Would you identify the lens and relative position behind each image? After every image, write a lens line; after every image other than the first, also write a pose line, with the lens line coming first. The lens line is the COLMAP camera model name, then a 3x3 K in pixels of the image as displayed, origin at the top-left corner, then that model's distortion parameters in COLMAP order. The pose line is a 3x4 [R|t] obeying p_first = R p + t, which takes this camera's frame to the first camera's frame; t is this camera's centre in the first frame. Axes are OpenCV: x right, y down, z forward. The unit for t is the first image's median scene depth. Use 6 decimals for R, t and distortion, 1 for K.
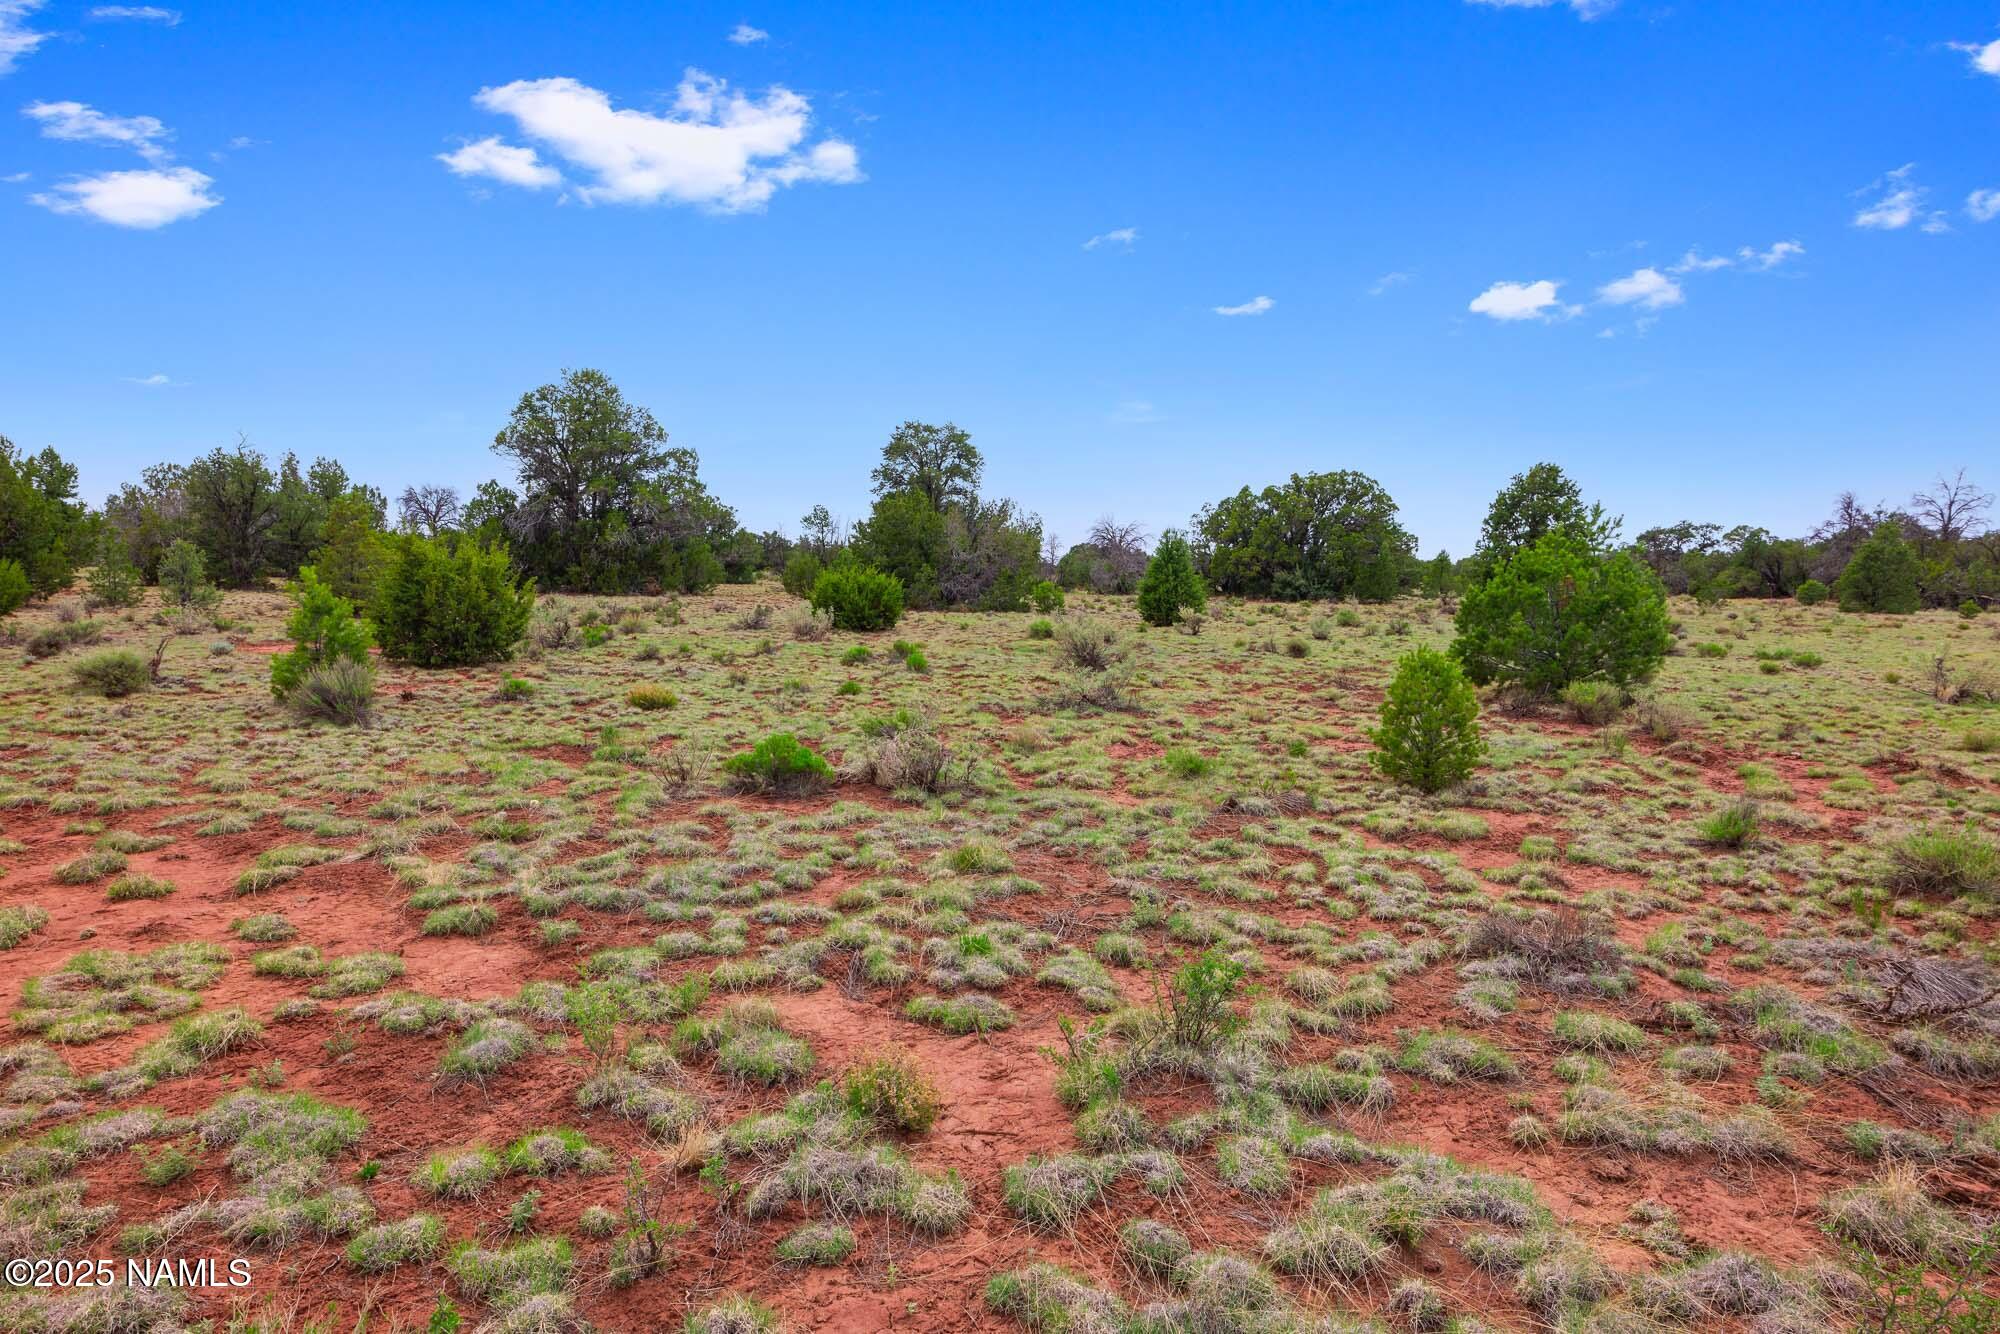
lens RADIAL K [[1291.2, 0, 1000.6], [0, 1291.2, 666.9], [0, 0, 1]] dist [-0.001266, -0.000340]
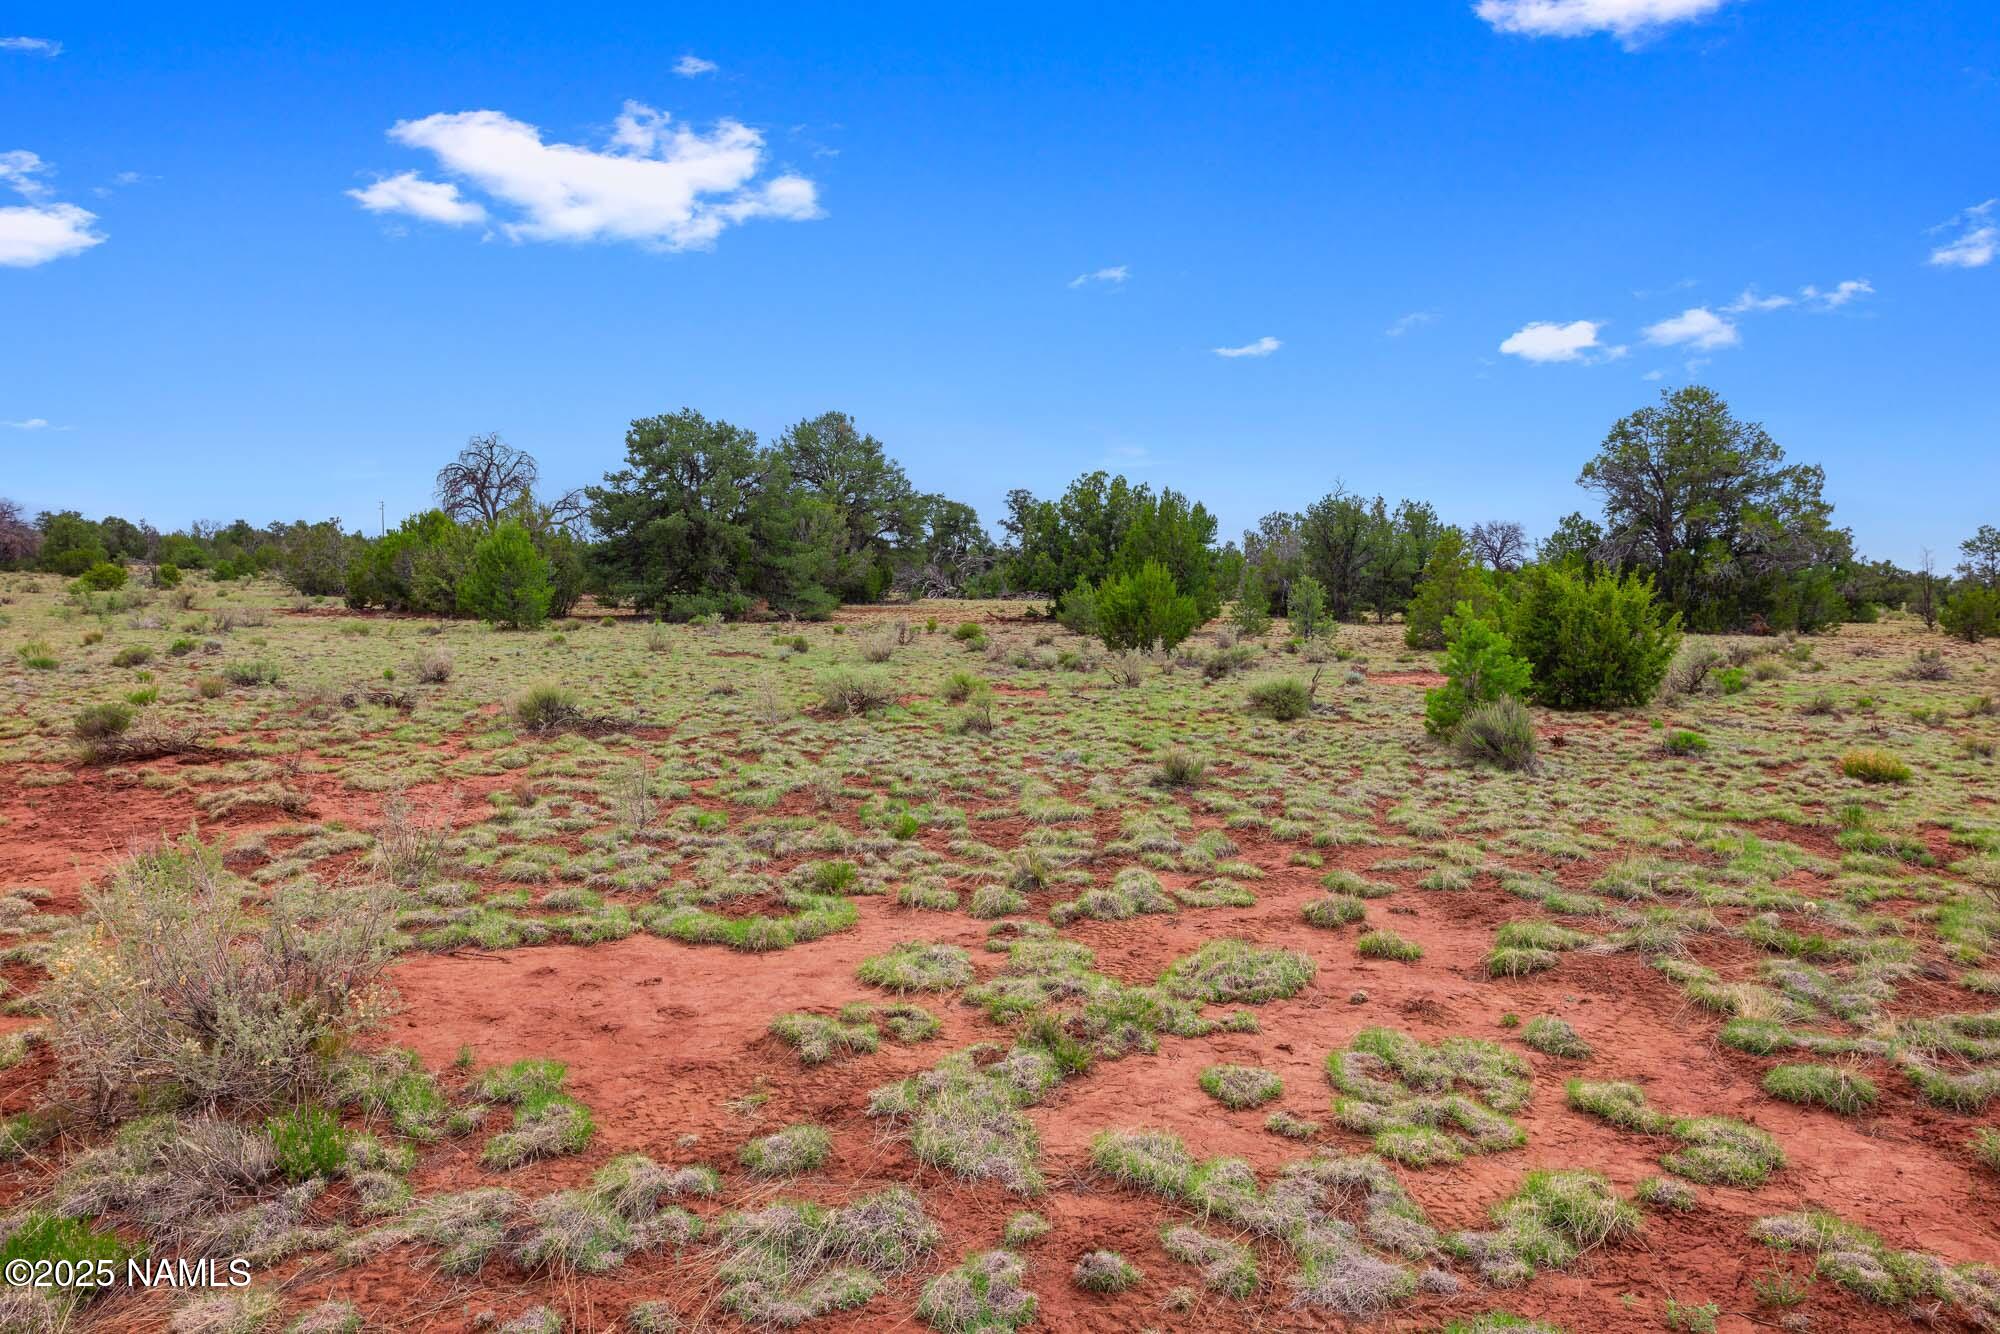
lens RADIAL K [[1291.2, 0, 1000.6], [0, 1291.2, 666.9], [0, 0, 1]] dist [-0.001266, -0.000340]
pose [[0.711955, 0.037713, -0.701212, -0.098465], [-0.056669, 0.998386, -0.003841, -0.004171], [0.699935, 0.042471, 0.712943, 0.060058]]
